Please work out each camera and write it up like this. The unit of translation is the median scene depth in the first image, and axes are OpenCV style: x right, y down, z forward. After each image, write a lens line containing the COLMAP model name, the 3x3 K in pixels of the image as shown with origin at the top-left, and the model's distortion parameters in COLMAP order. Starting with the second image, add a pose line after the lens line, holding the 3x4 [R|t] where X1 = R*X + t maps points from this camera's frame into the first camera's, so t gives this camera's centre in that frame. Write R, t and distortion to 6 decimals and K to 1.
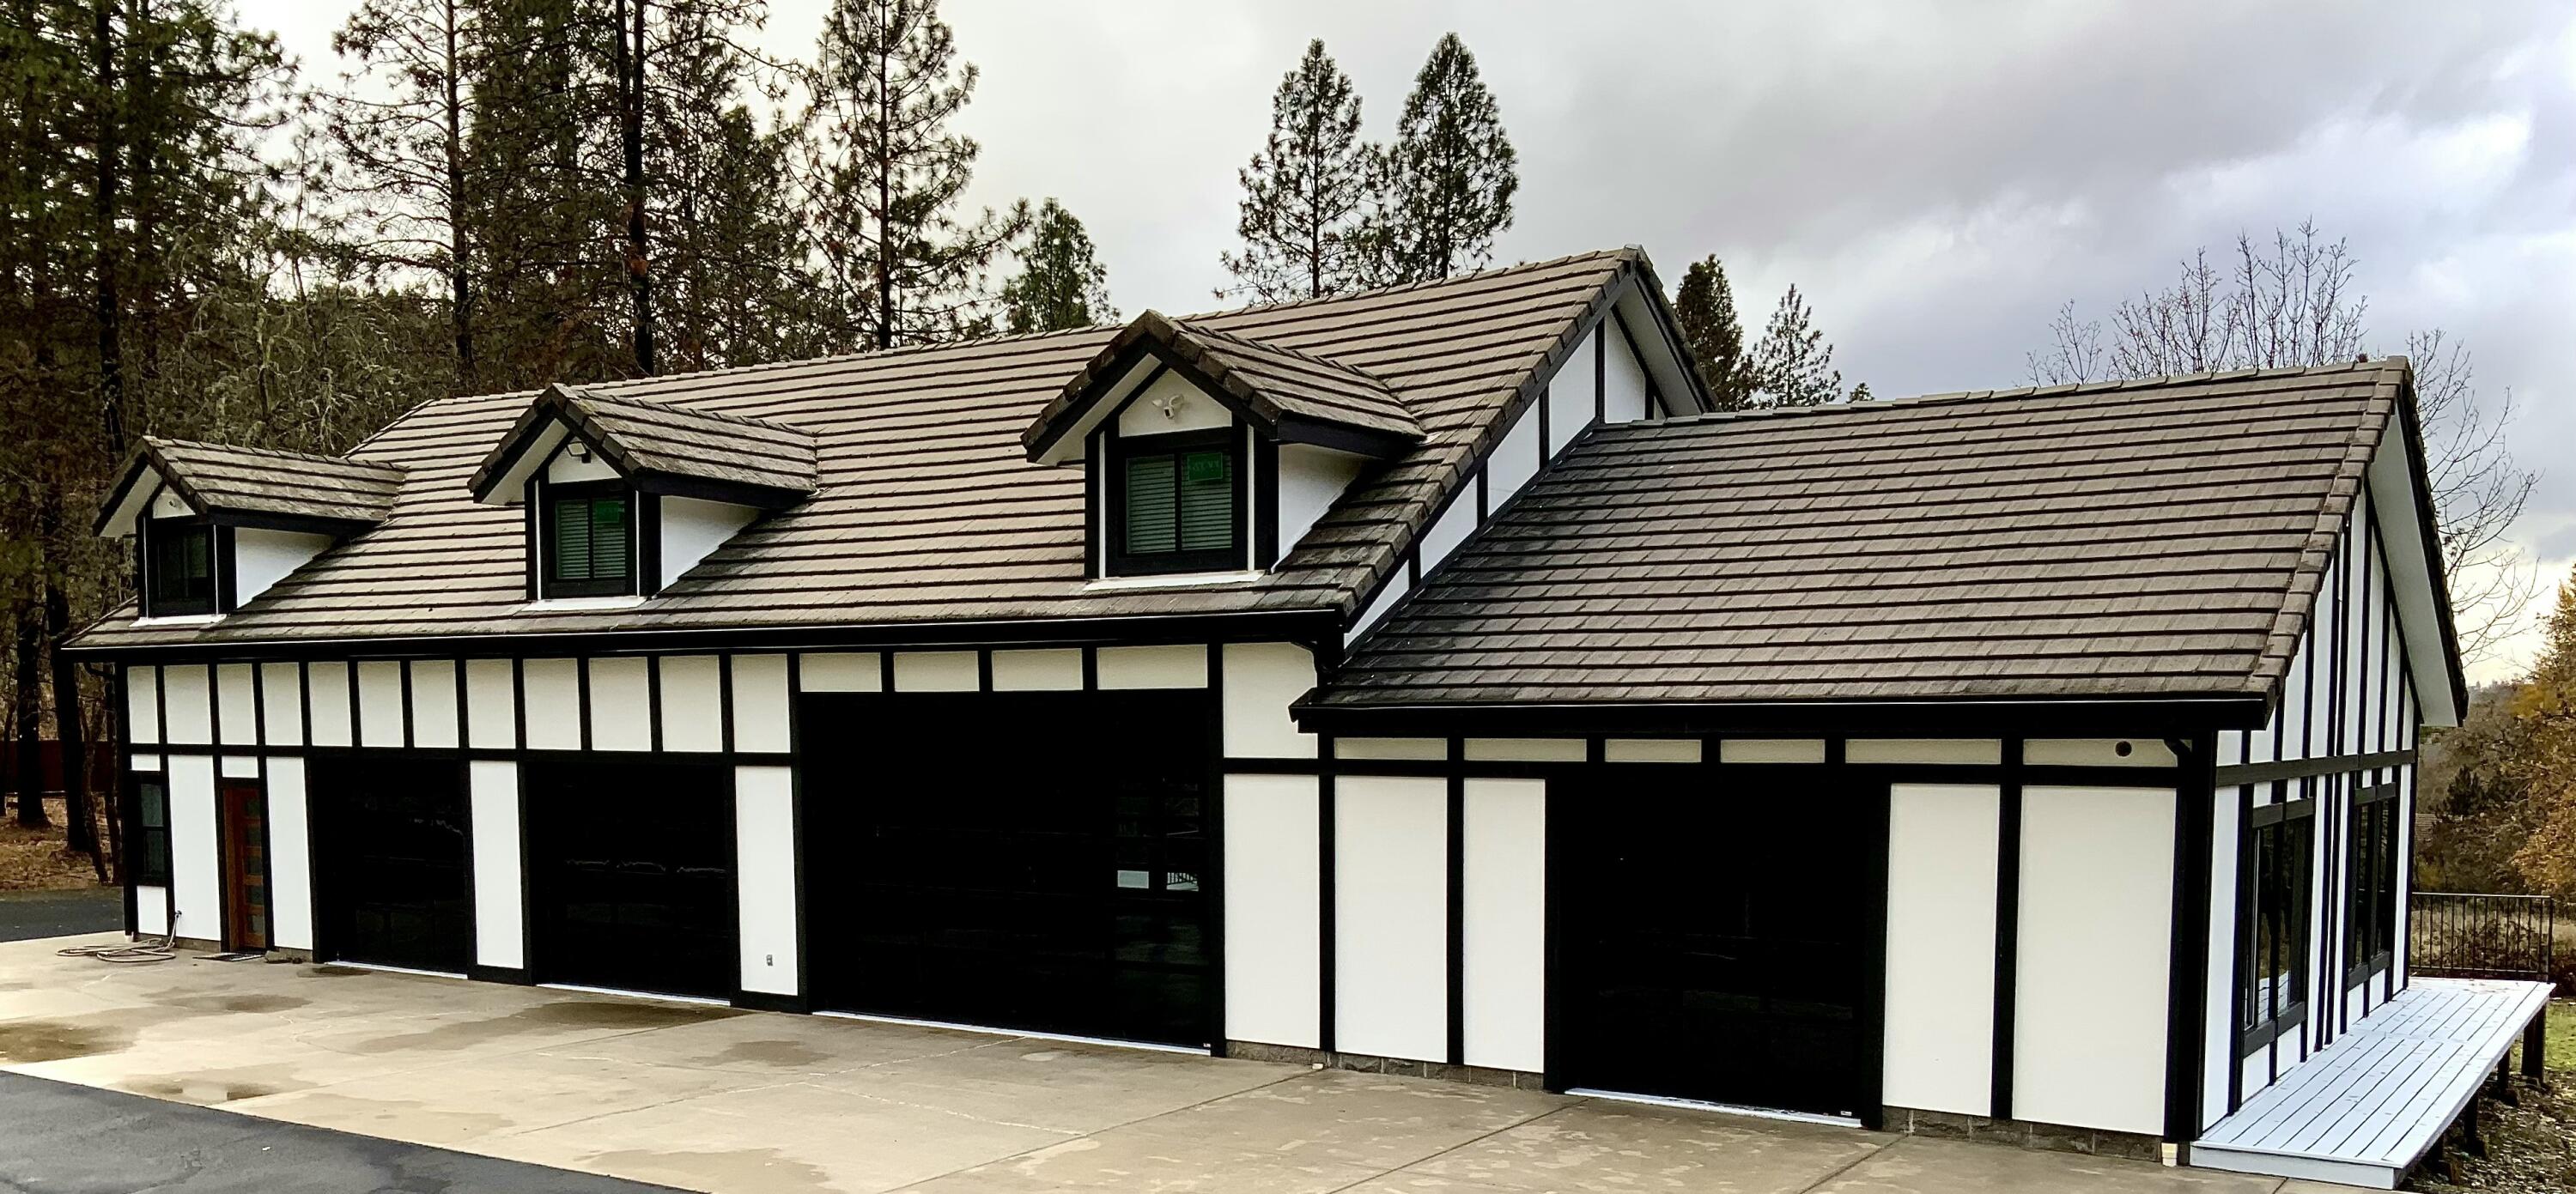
lens RADIAL K [[2253.8, 0, 1253.0], [0, 2253.8, 807.3], [0, 0, 1]] dist [0.115026, -0.253206]
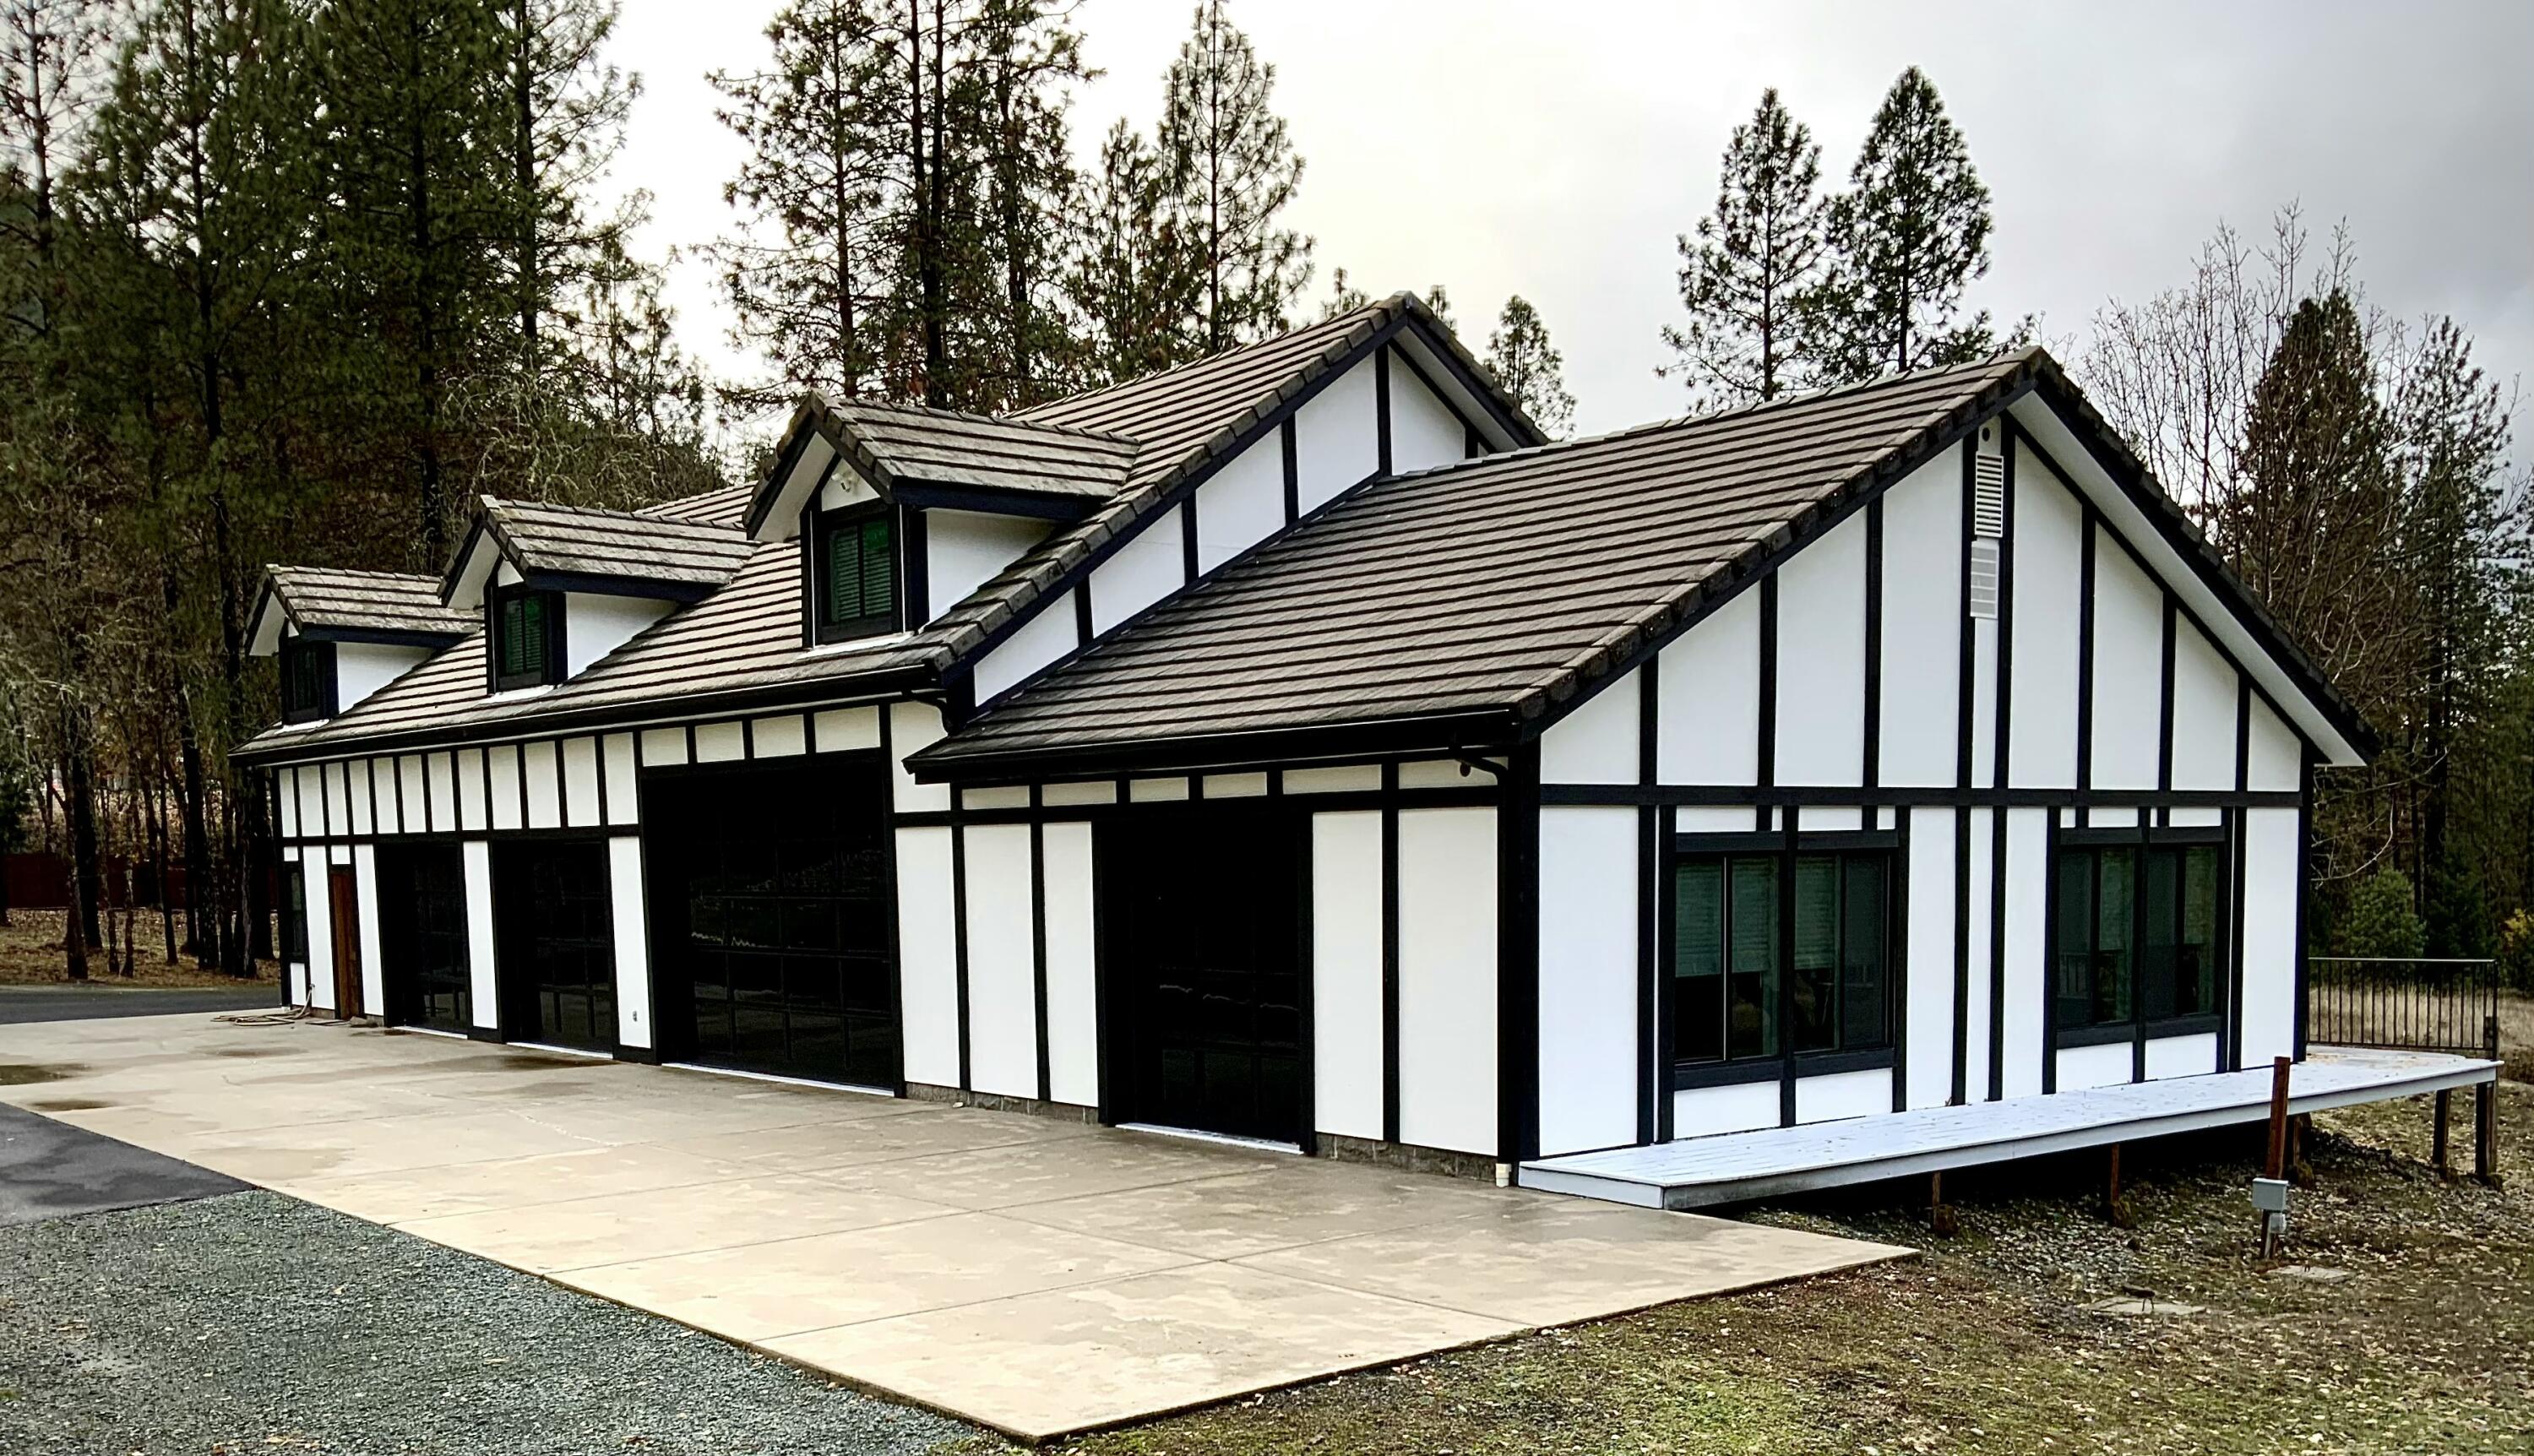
lens RADIAL K [[2431.5, 0, 1269.7], [0, 2431.5, 967.7], [0, 0, 1]] dist [0.035535, -0.013728]
pose [[0.958123, -0.000055, -0.286358, 0.376989], [0.002395, 0.999967, 0.007823, 0.032909], [0.286348, -0.008181, 0.958091, -0.028665]]
